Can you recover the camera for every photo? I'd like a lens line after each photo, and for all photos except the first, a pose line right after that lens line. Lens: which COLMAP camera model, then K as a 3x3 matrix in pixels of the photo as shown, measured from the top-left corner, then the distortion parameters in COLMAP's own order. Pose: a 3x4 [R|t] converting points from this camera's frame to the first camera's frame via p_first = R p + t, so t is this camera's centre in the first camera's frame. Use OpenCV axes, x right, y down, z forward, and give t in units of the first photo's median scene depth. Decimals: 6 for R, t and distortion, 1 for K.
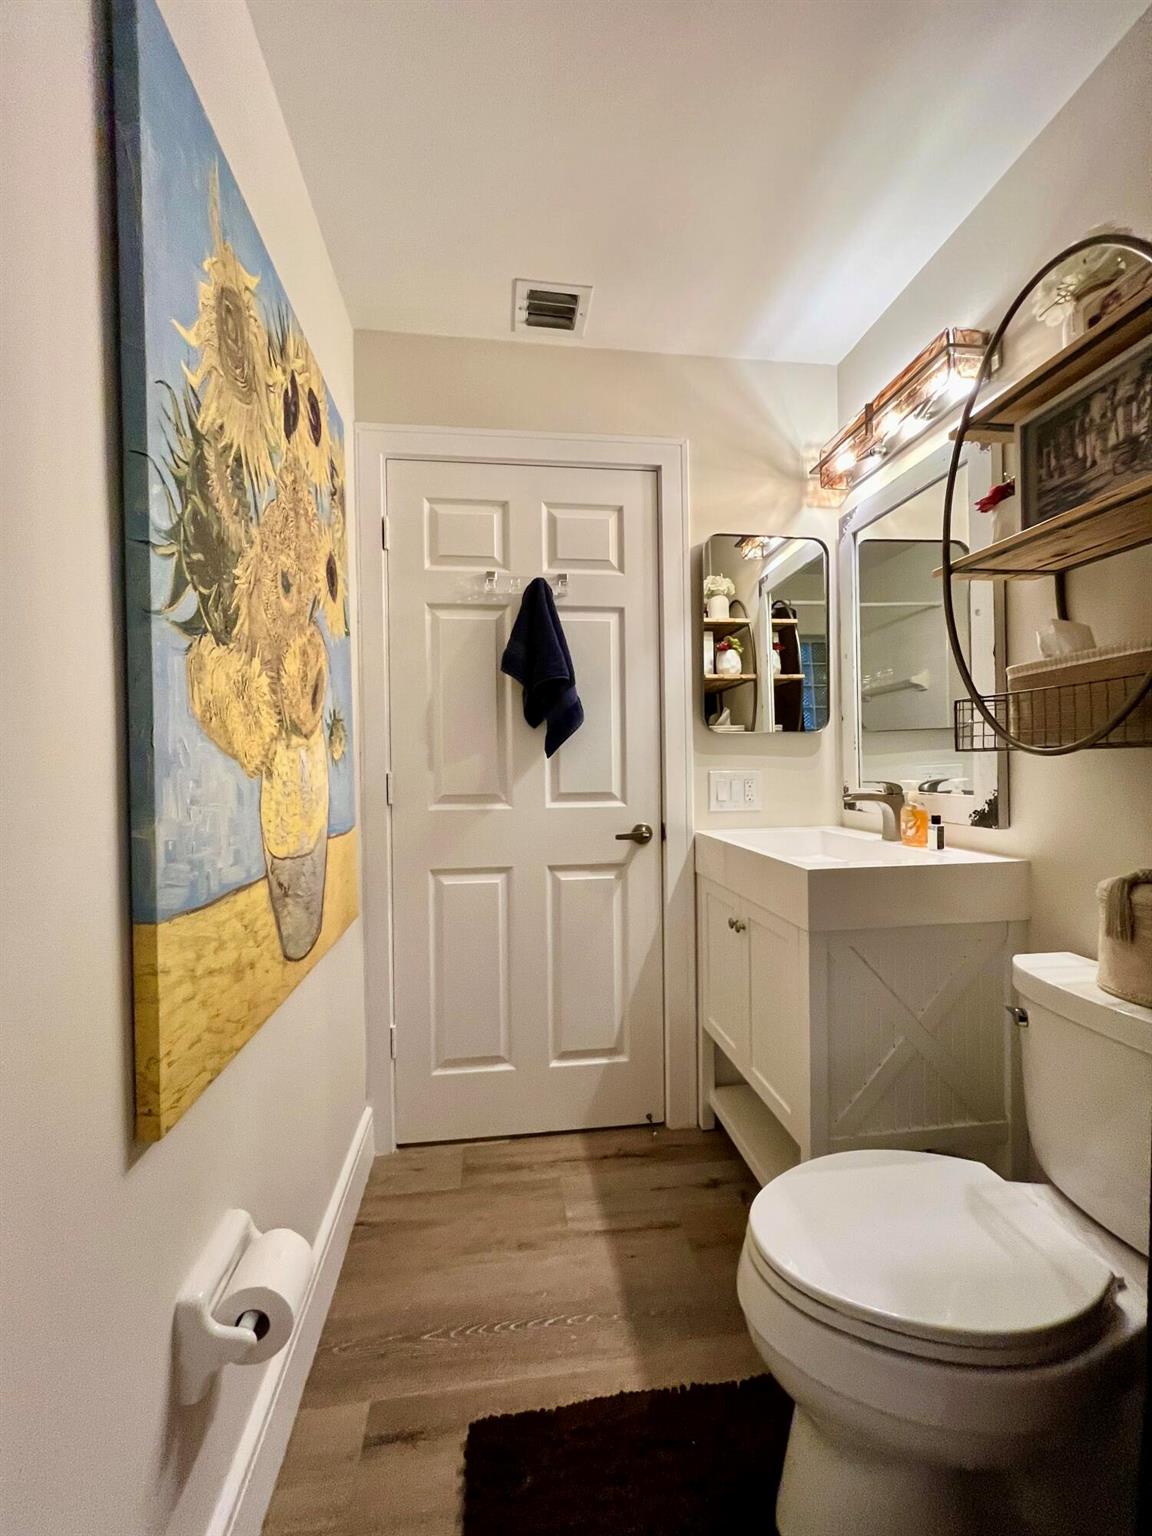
lens RADIAL K [[622.2, 0, 577.9], [0, 622.2, 762.6], [0, 0, 1]] dist [-0.000025, 0.000075]
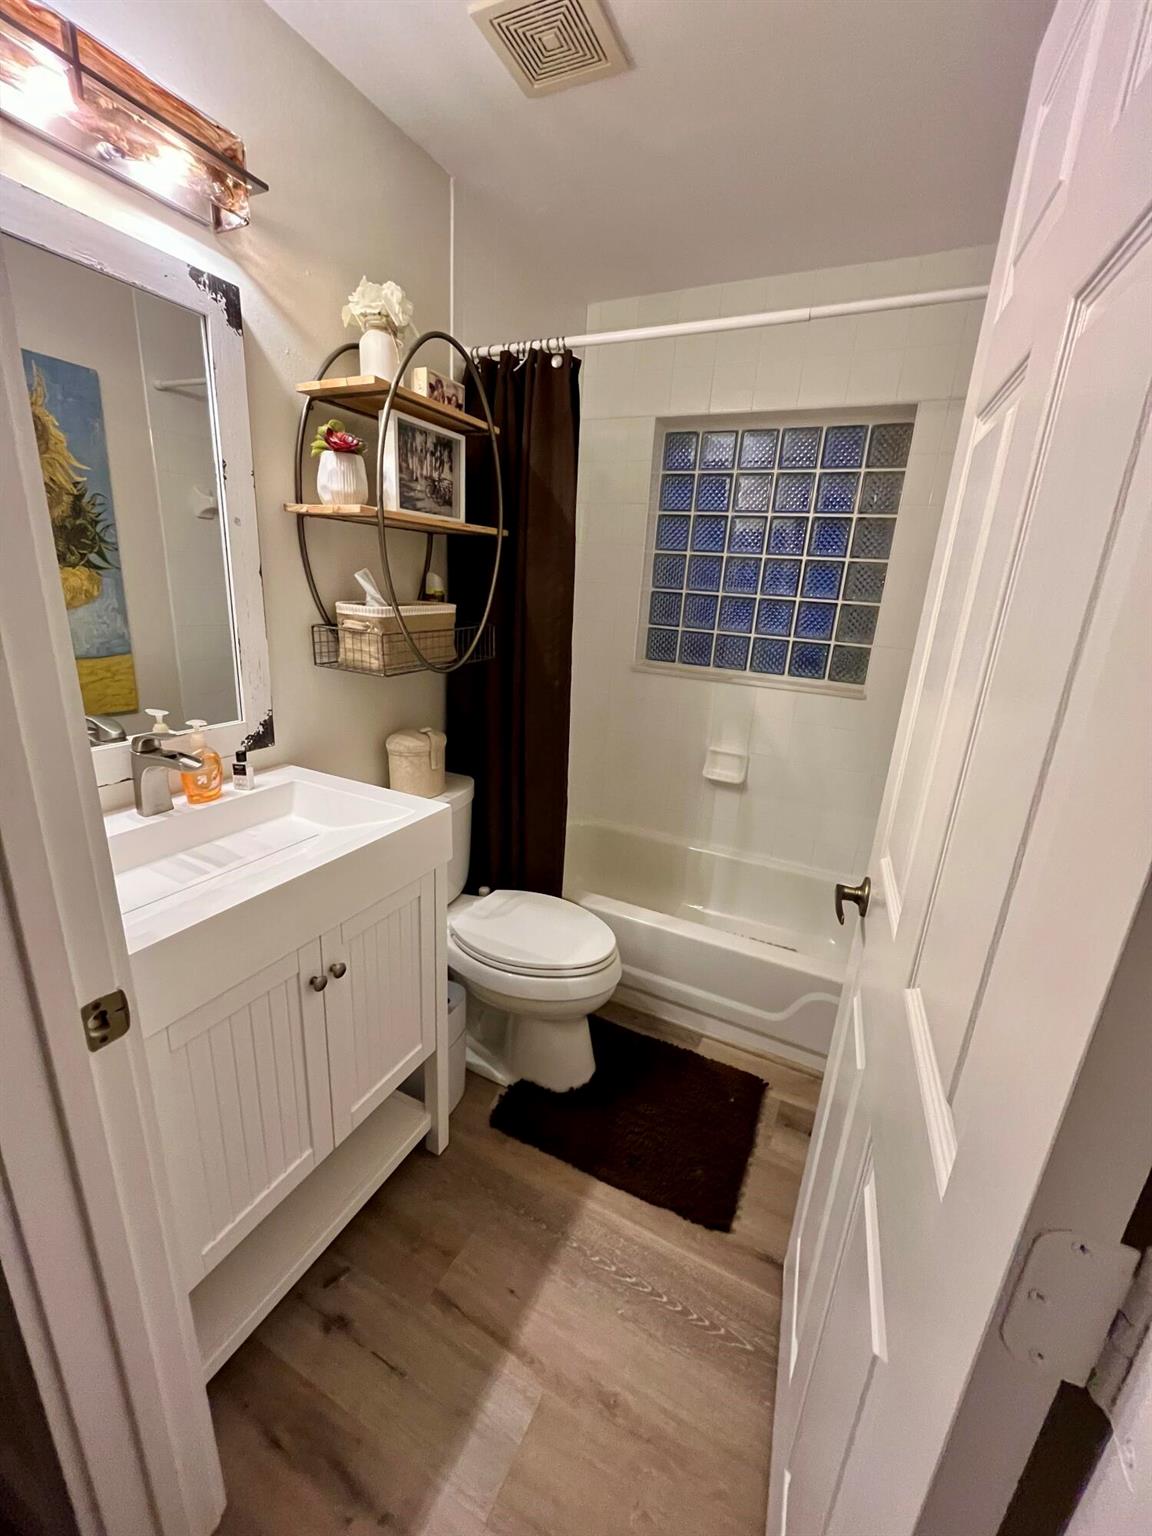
lens RADIAL K [[622.2, 0, 580.4], [0, 622.2, 780.6], [0, 0, 1]] dist [-0.000025, 0.000075]
pose [[-0.833555, -0.194349, 0.517122, -0.347254], [-0.046392, 0.957394, 0.285035, -0.175242], [-0.550485, 0.213602, -0.807057, 1.698074]]
